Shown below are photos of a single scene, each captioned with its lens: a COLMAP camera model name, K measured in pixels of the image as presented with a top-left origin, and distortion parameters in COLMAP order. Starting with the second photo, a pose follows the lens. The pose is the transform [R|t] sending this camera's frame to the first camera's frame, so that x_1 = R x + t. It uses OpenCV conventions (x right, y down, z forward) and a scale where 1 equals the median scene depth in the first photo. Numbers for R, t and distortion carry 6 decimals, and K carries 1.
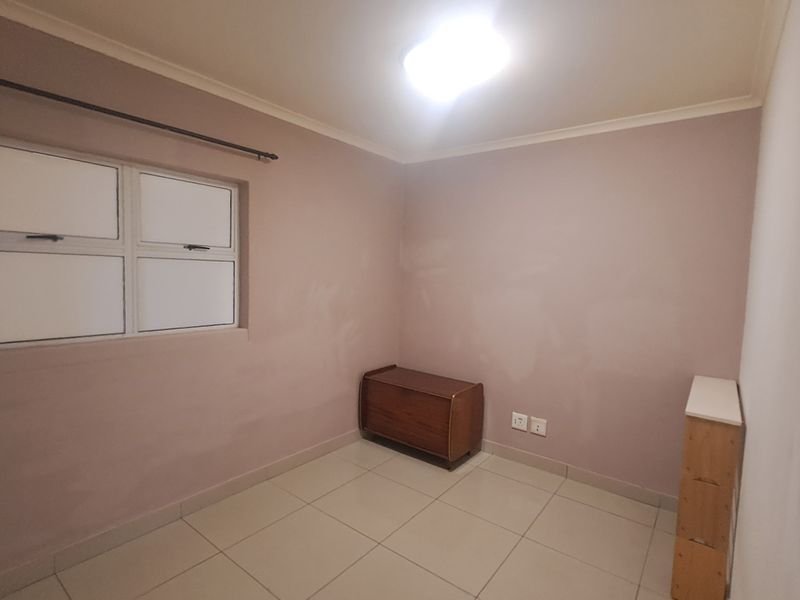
lens RADIAL K [[414.6, 0, 401.4], [0, 414.6, 298.5], [0, 0, 1]] dist [-0.010171, 0.001042]
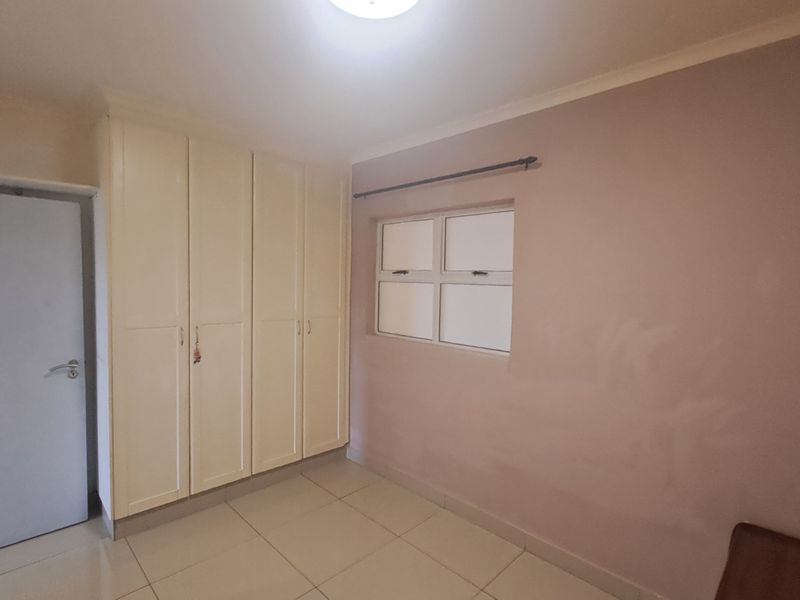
lens RADIAL K [[414.6, 0, 399.4], [0, 414.6, 301.7], [0, 0, 1]] dist [-0.010171, 0.001042]
pose [[-0.116857, -0.003452, -0.993143, 0.644555], [-0.110612, 0.993818, 0.009561, -0.039230], [0.986970, 0.110971, -0.116516, 0.999858]]
